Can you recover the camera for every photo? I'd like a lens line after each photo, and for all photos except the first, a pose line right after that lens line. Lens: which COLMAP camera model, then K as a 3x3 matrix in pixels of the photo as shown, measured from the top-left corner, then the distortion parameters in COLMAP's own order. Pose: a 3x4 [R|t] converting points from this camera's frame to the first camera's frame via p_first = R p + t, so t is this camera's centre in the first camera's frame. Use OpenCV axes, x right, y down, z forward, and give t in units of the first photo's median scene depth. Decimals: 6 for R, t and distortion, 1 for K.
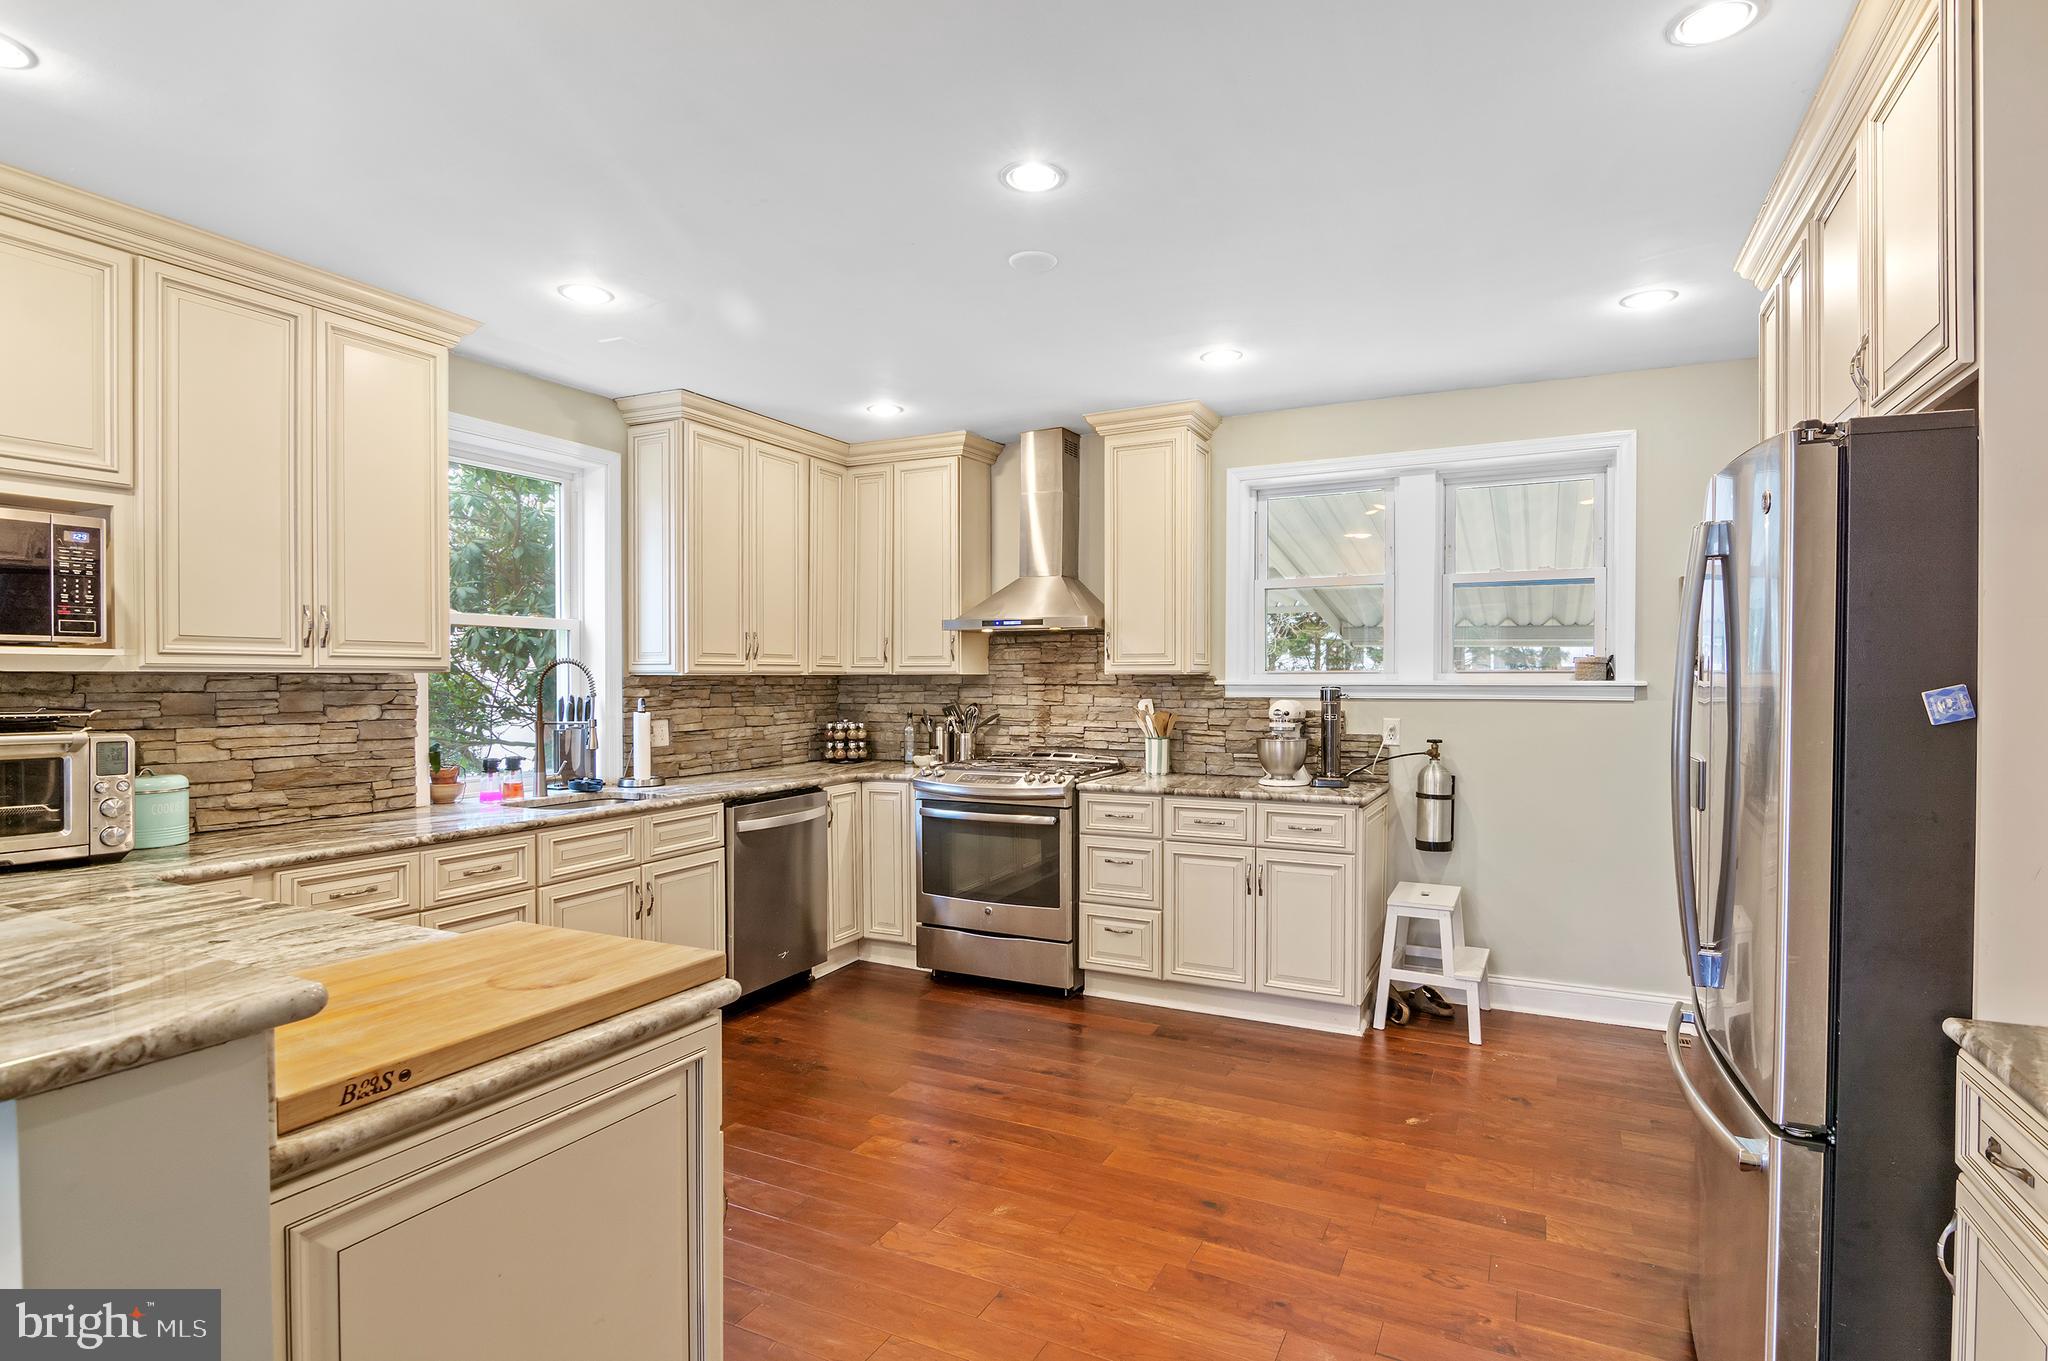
lens RADIAL K [[998.9, 0, 1037.4], [0, 998.9, 692.6], [0, 0, 1]] dist [-0.011231, -0.002884]
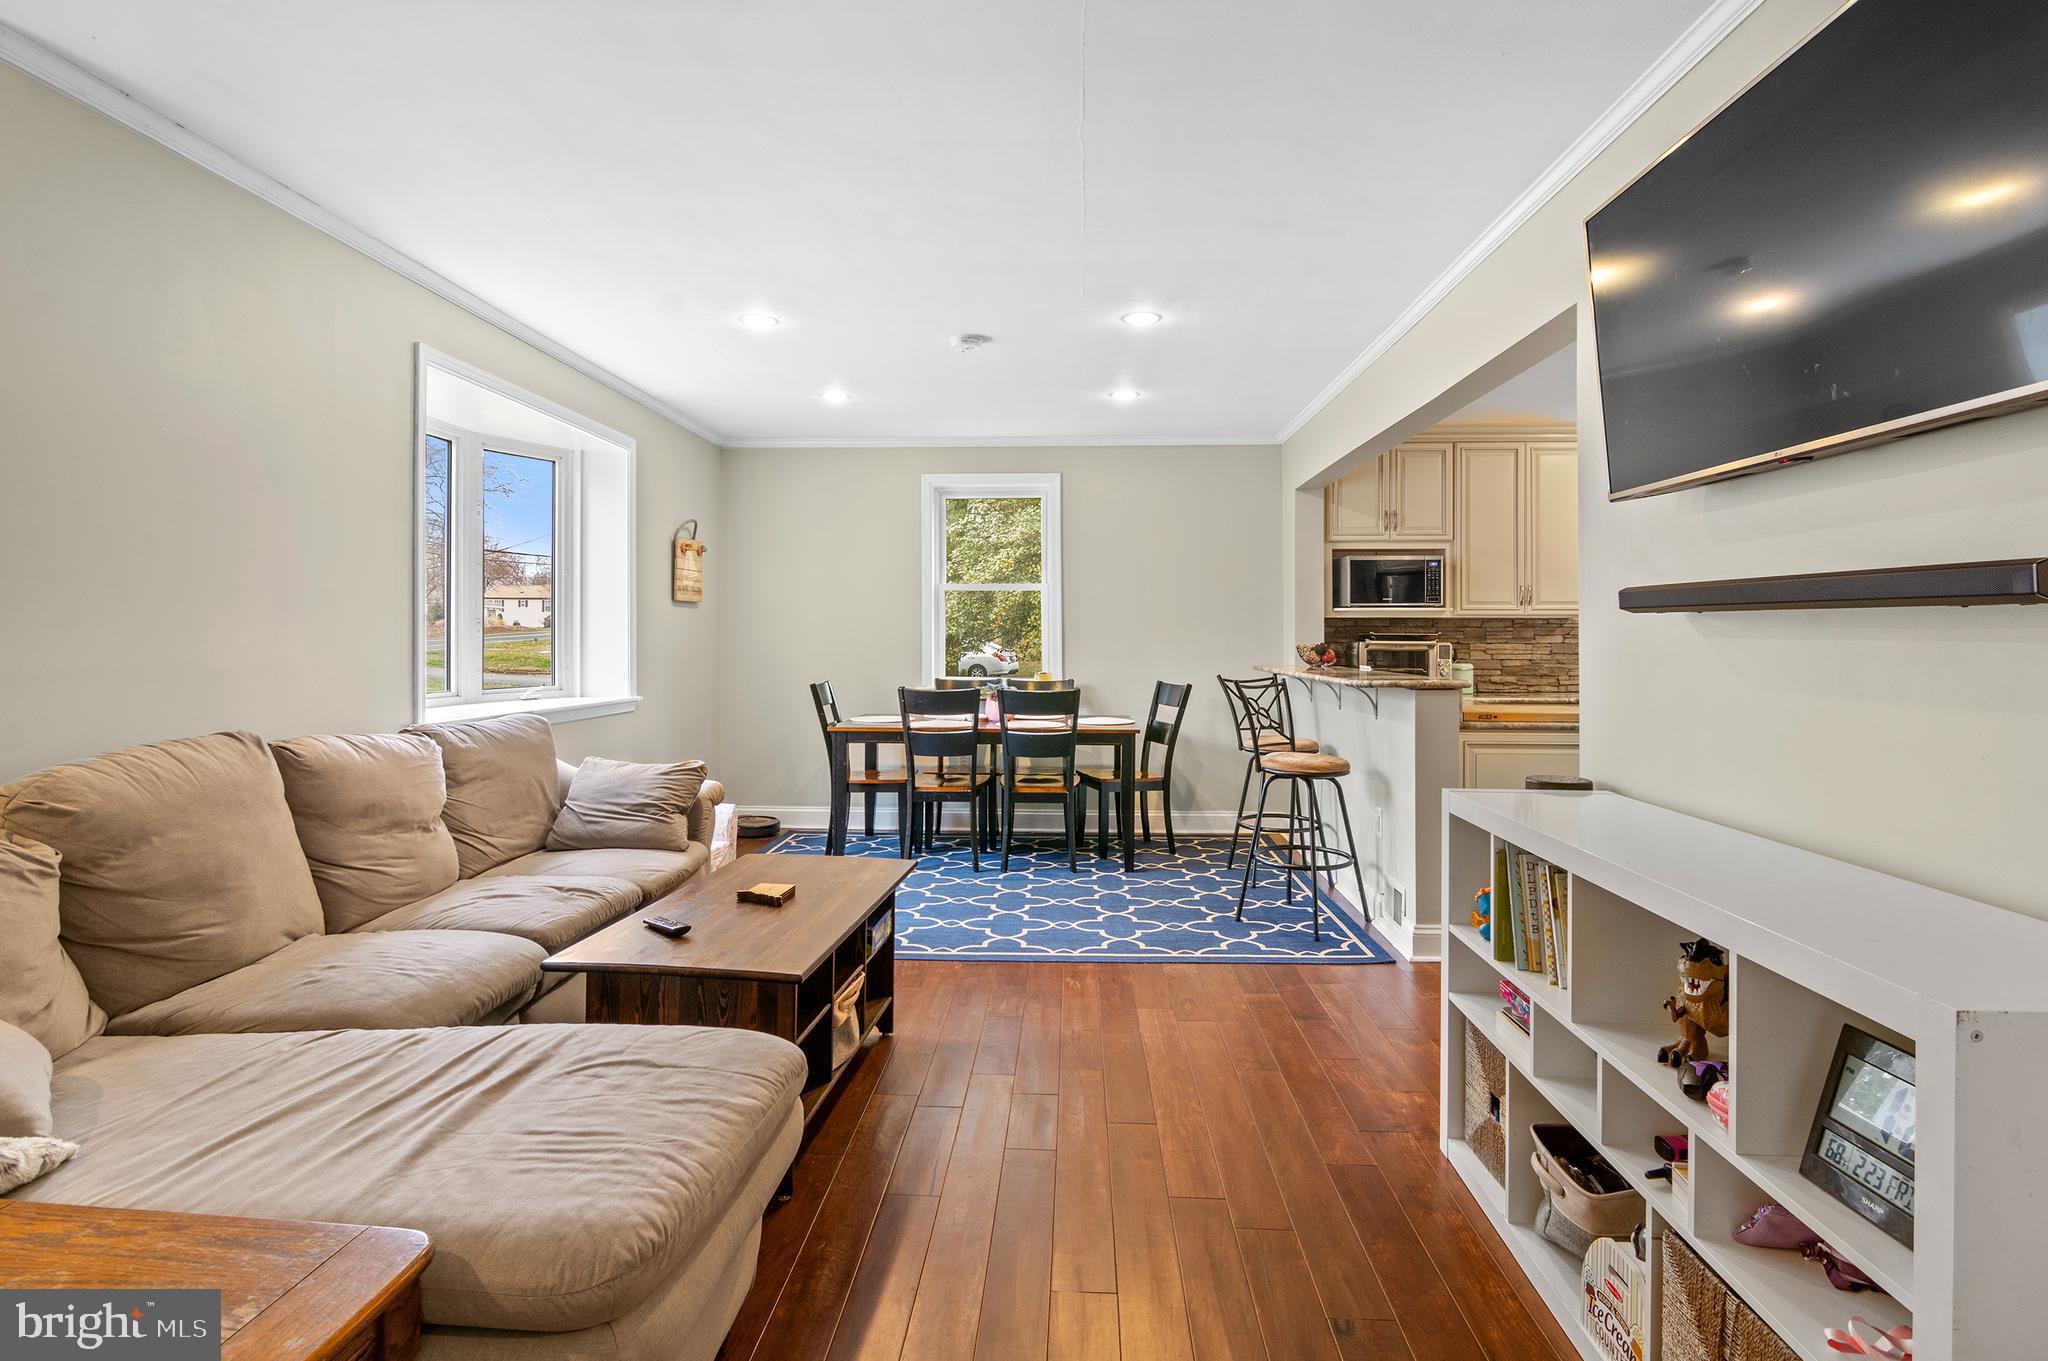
lens RADIAL K [[998.9, 0, 1023.9], [0, 998.9, 634.9], [0, 0, 1]] dist [-0.011231, -0.002884]
pose [[0.403239, -0.003222, -0.915089, 0.533357], [-0.014010, 0.999855, -0.009694, 0.036565], [0.914987, 0.016729, 0.403136, -0.566893]]
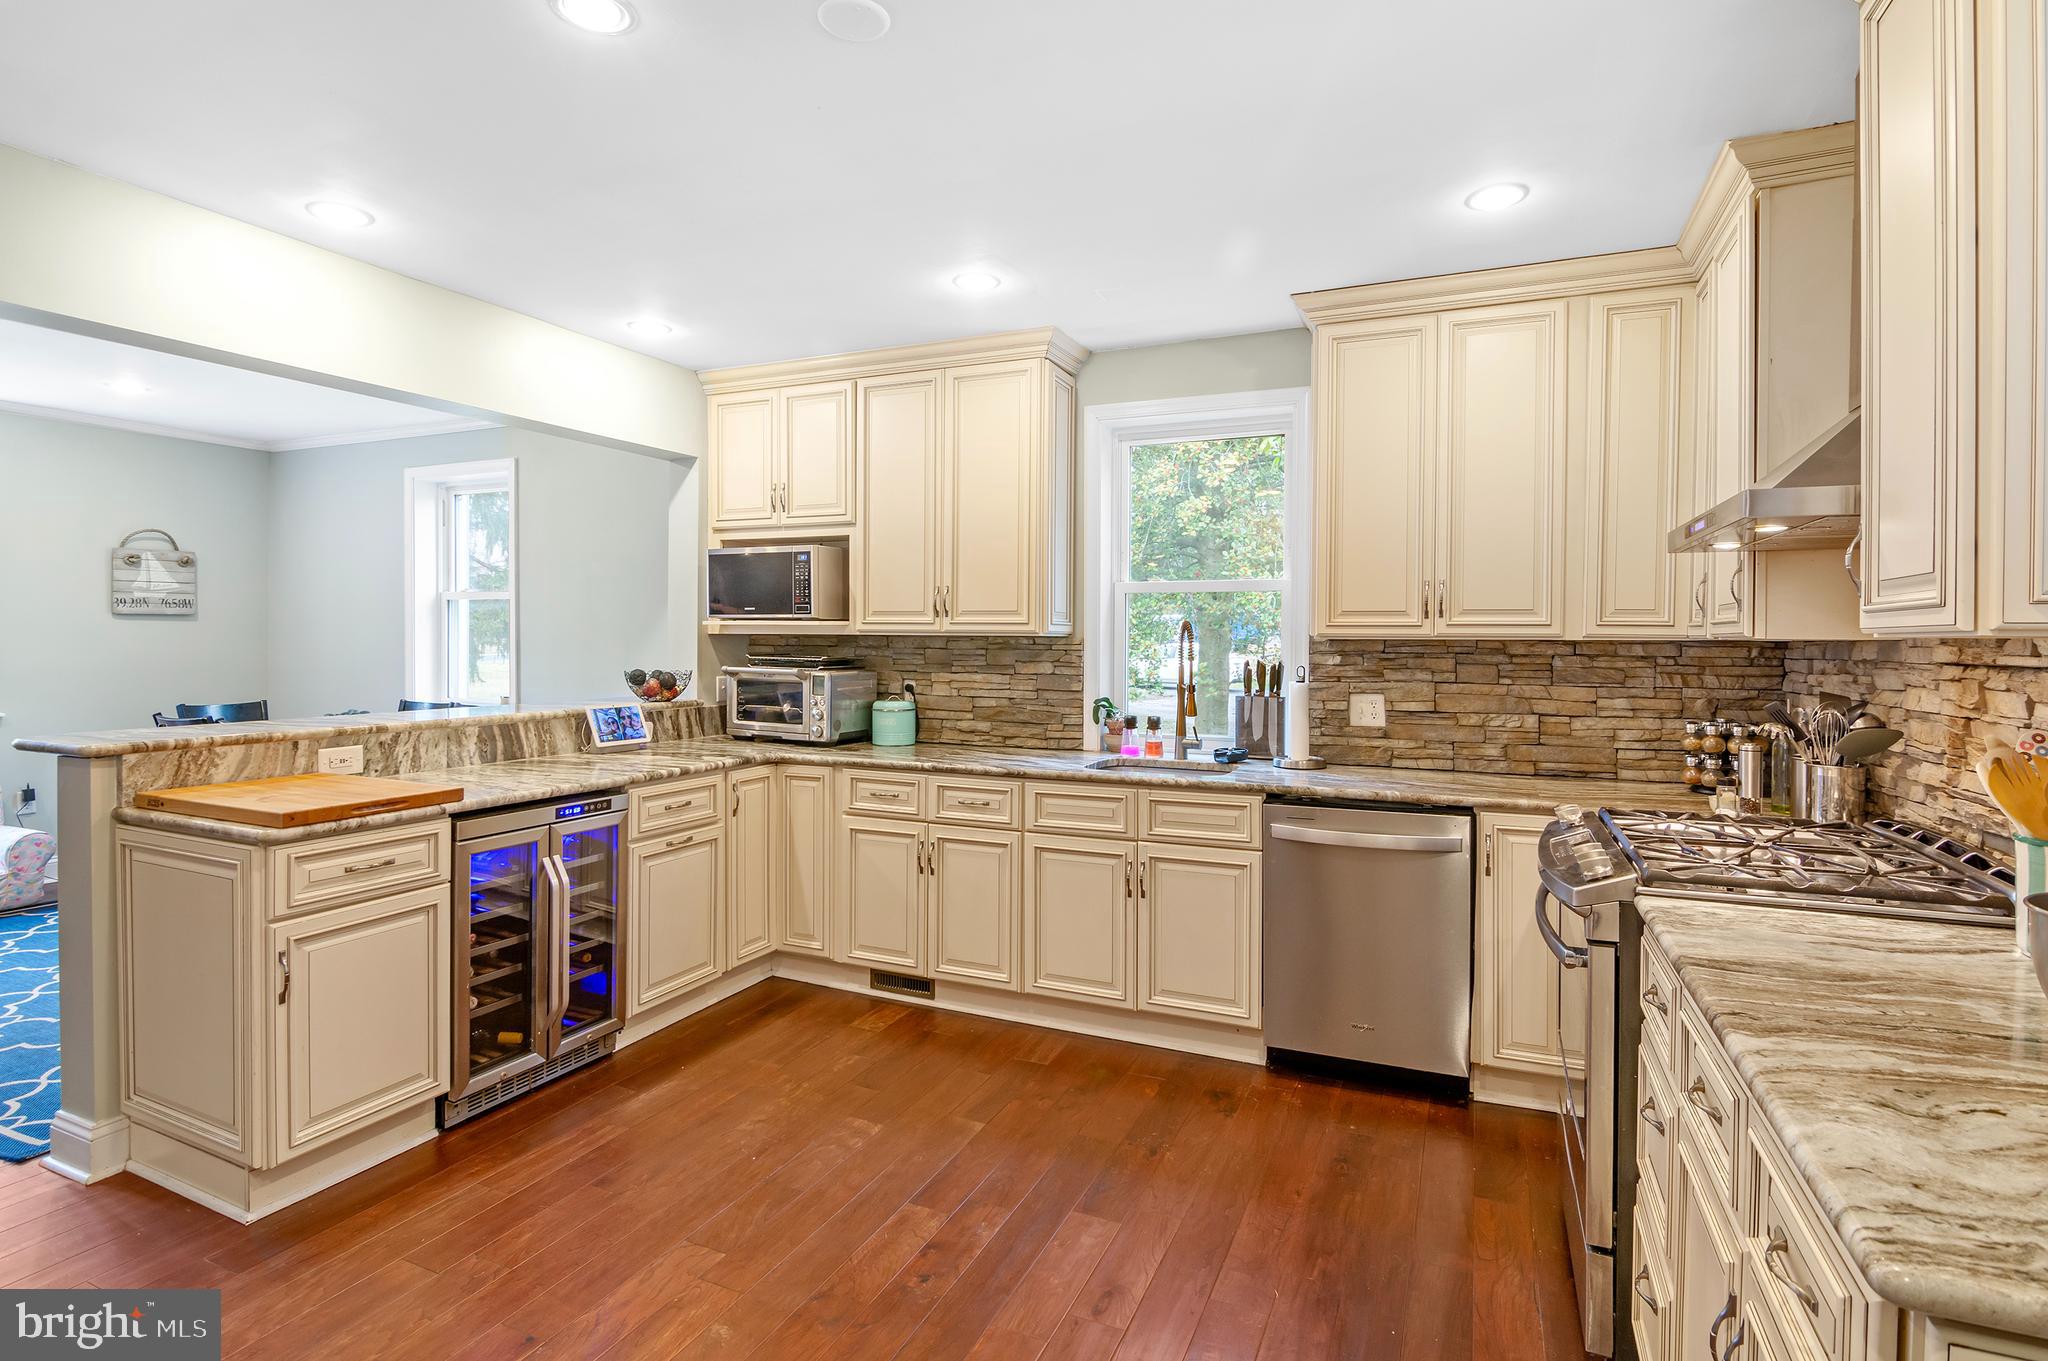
lens RADIAL K [[998.9, 0, 1020.6], [0, 998.9, 651.0], [0, 0, 1]] dist [-0.011231, -0.002884]
pose [[0.053290, 0.012356, -0.998503, 0.459975], [-0.022600, 0.999682, 0.011164, -0.011175], [0.998323, 0.021971, 0.053552, 0.731086]]
